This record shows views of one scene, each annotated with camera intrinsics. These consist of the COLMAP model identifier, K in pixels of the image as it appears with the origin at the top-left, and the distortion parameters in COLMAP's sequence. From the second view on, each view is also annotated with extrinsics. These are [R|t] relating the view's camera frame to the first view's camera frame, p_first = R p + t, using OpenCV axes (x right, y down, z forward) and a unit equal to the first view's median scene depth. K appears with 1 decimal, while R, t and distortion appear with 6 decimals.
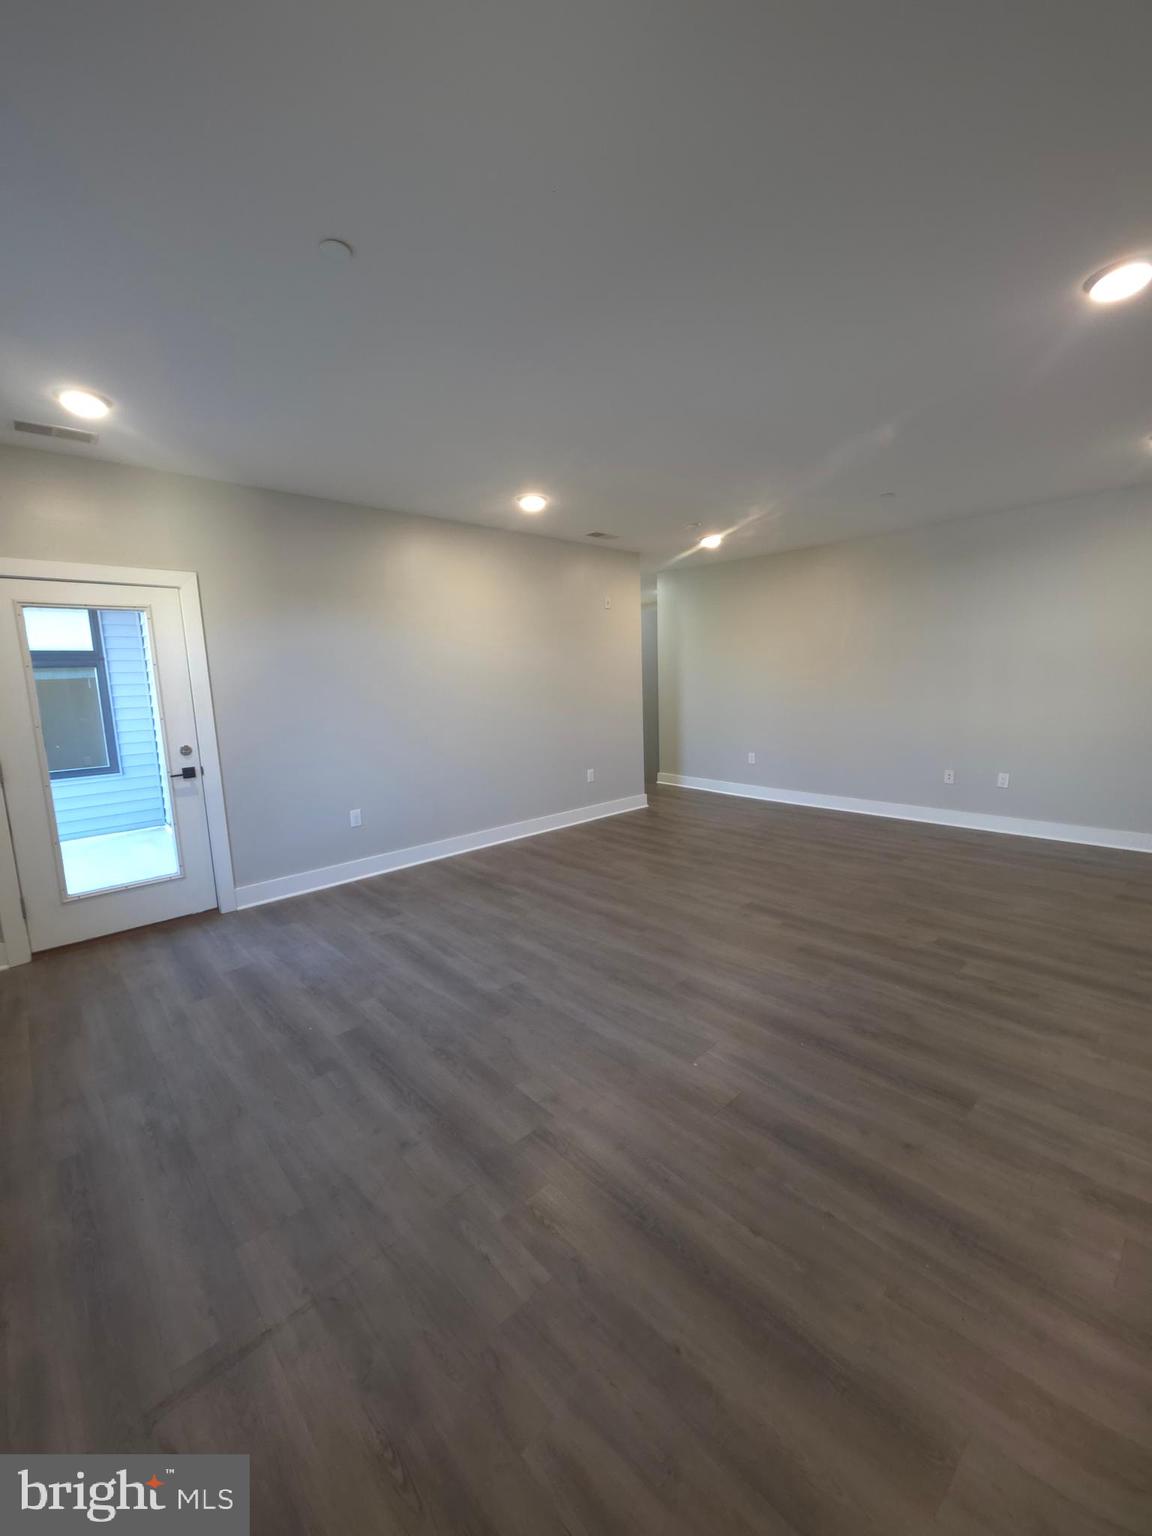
lens RADIAL K [[606.8, 0, 568.9], [0, 606.8, 763.6], [0, 0, 1]] dist [0.013522, -0.008721]
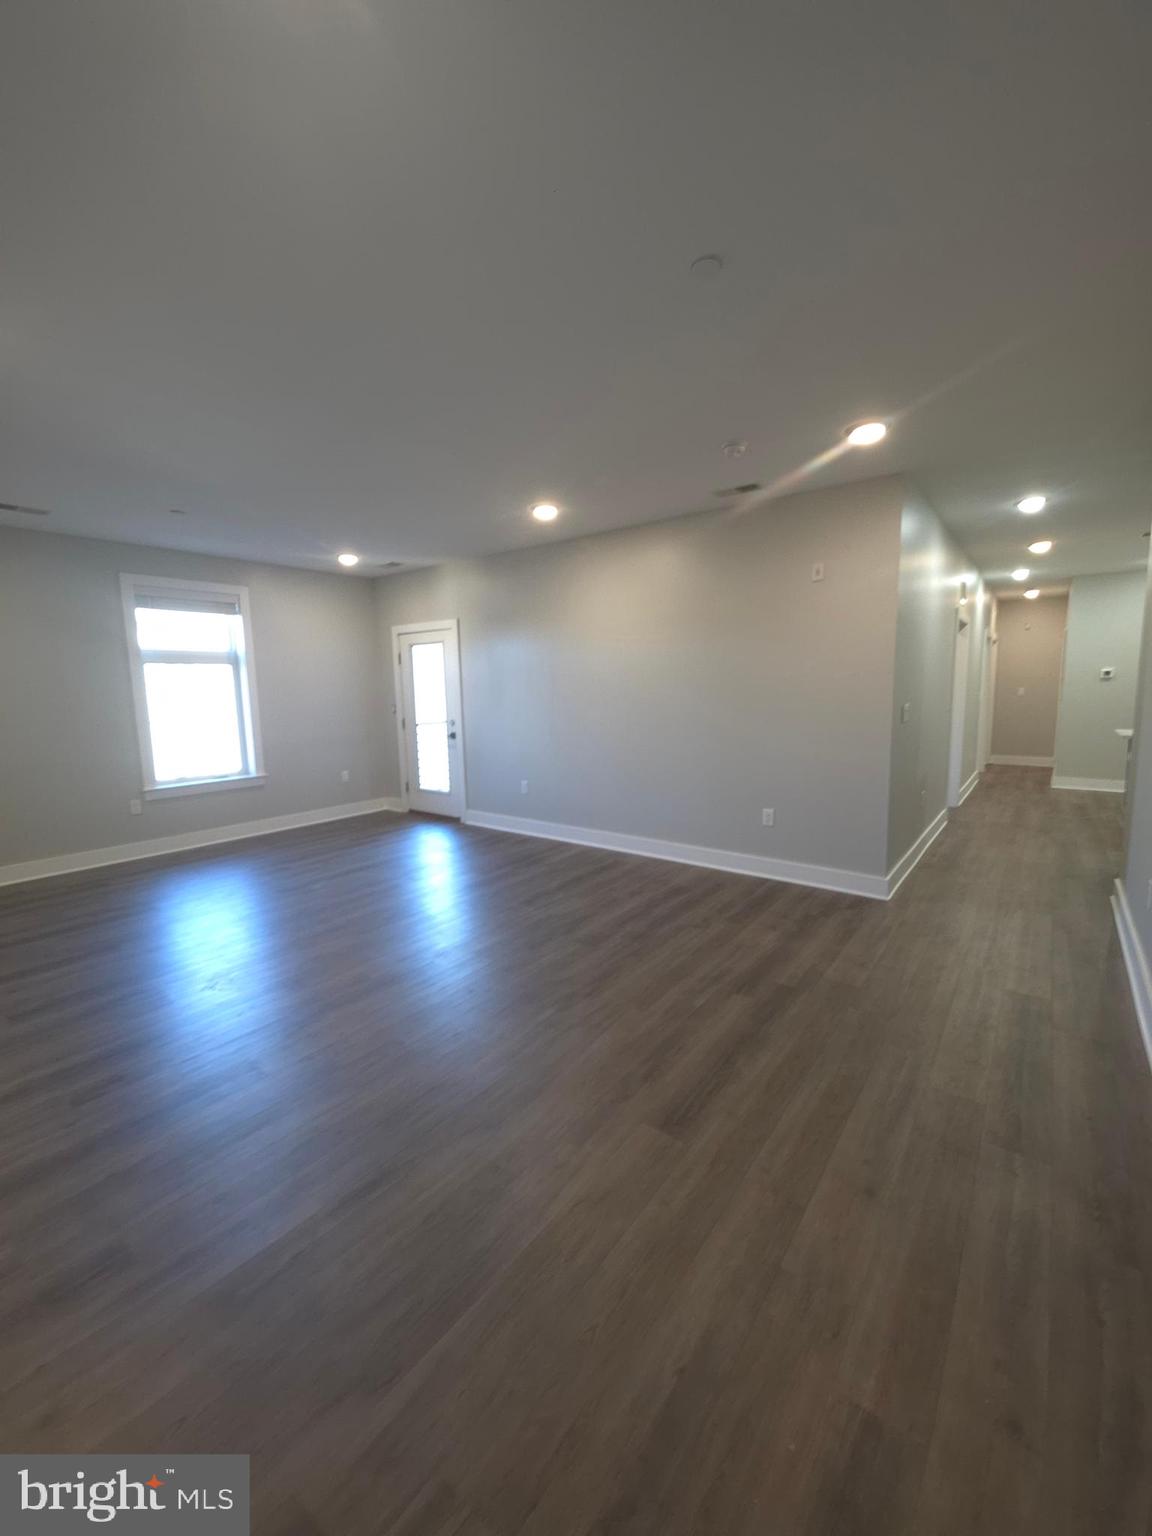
lens RADIAL K [[606.8, 0, 568.9], [0, 606.8, 763.6], [0, 0, 1]] dist [0.013522, -0.008721]
pose [[0.188314, 0.156026, -0.969636, 1.246531], [-0.129880, 0.982585, 0.132885, -0.198768], [0.973483, 0.100912, 0.205299, 1.088047]]
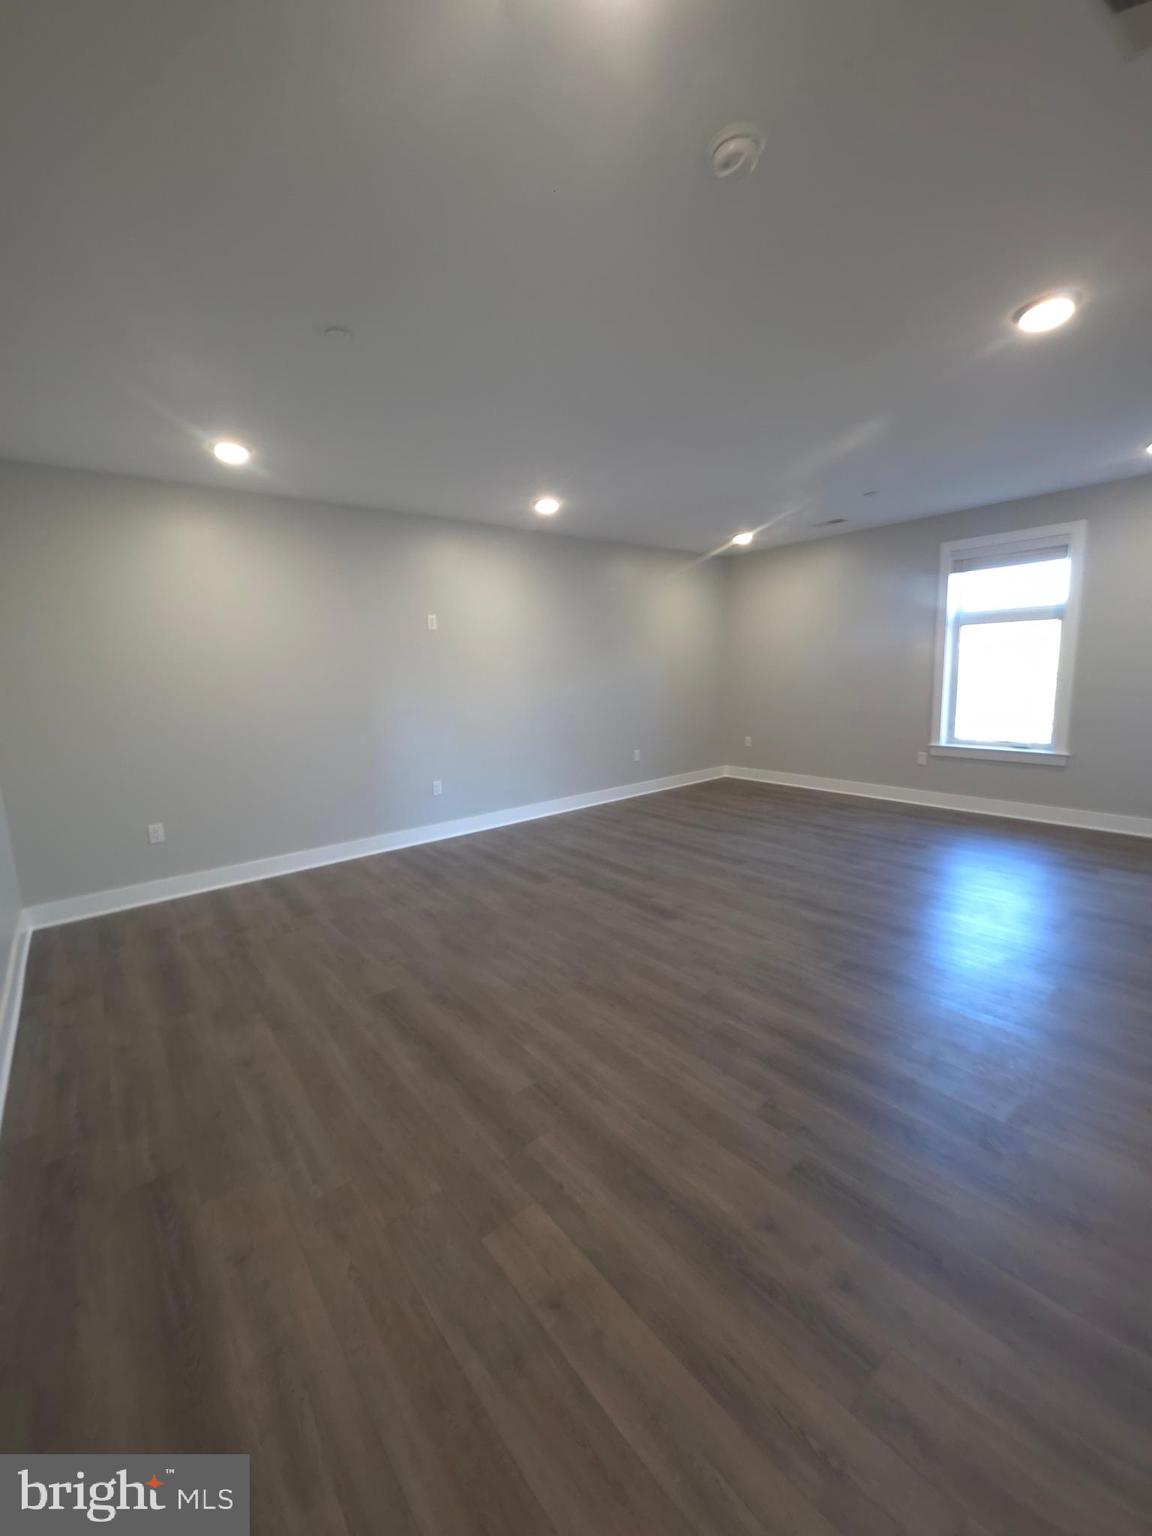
lens RADIAL K [[619.4, 0, 592.5], [0, 619.4, 760.7], [0, 0, 1]] dist [-0.001553, -0.000180]
pose [[-0.997337, 0.064436, 0.034159, 0.414364], [0.071569, 0.954808, 0.288478, -0.307315], [-0.014027, 0.290155, -0.956877, 2.042521]]
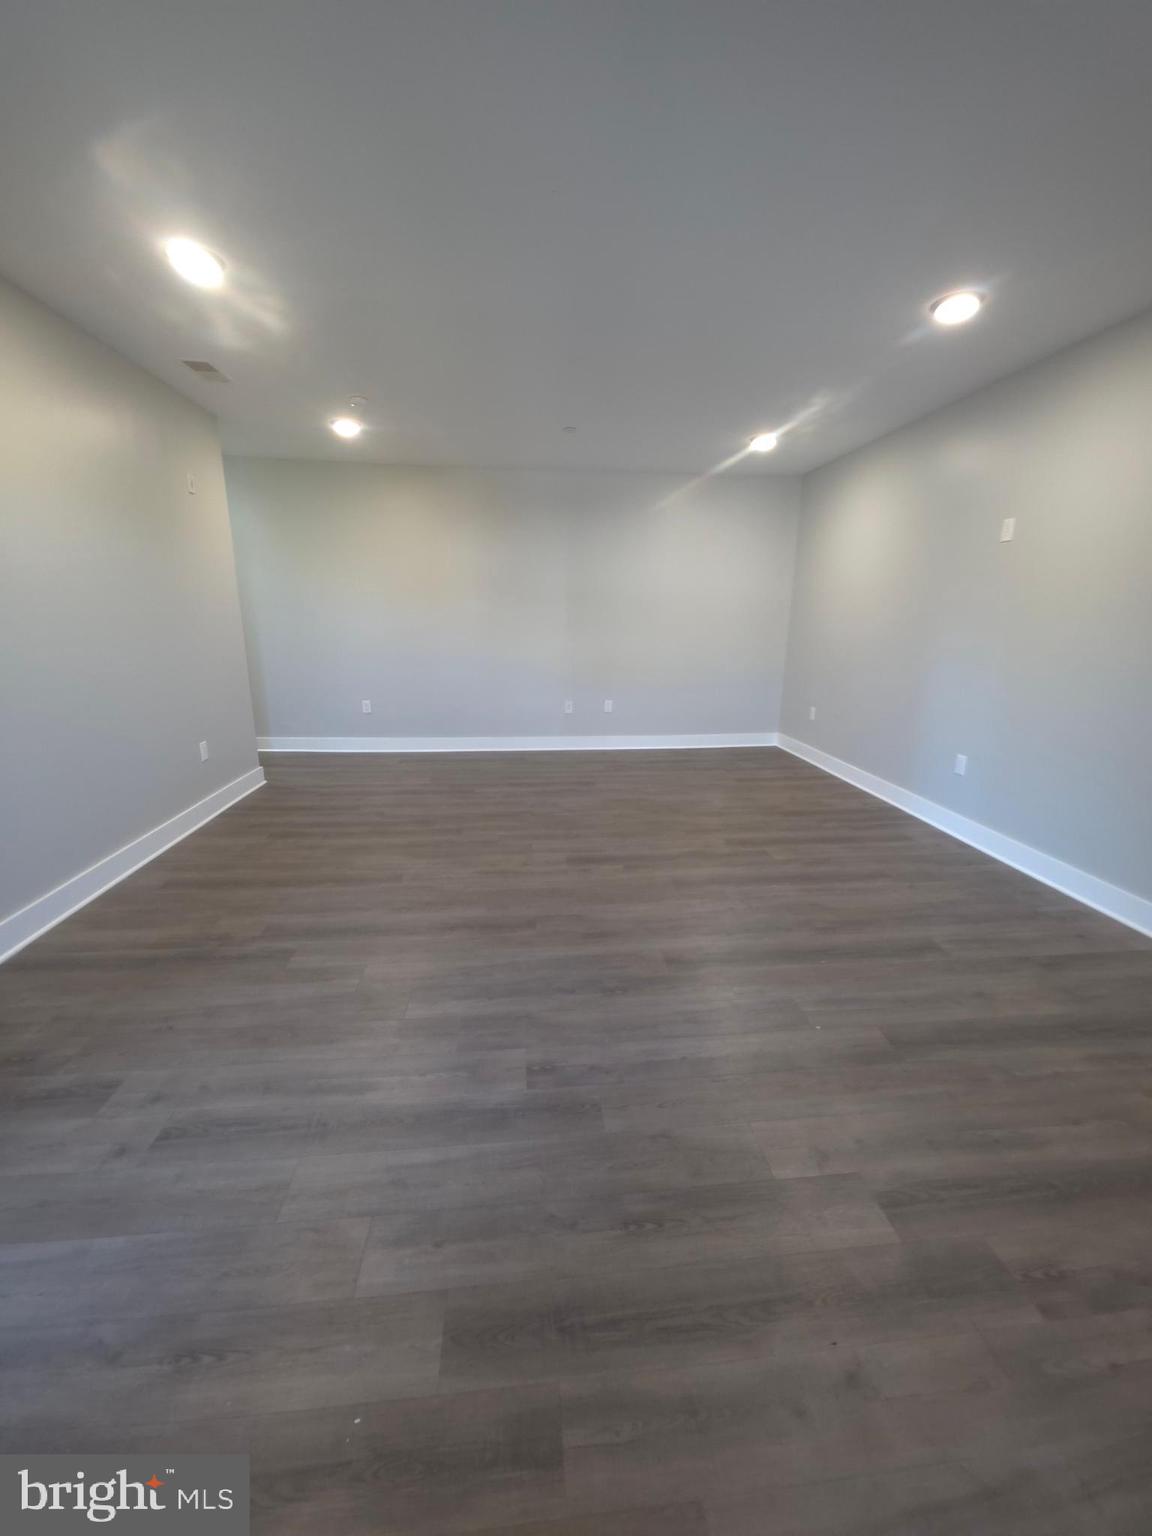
lens RADIAL K [[606.8, 0, 568.9], [0, 606.8, 763.6], [0, 0, 1]] dist [0.013522, -0.008721]
pose [[0.601272, -0.157125, 0.783443, -0.456099], [0.084119, 0.987474, 0.133486, -0.041418], [-0.794604, -0.014359, 0.606958, 0.489713]]
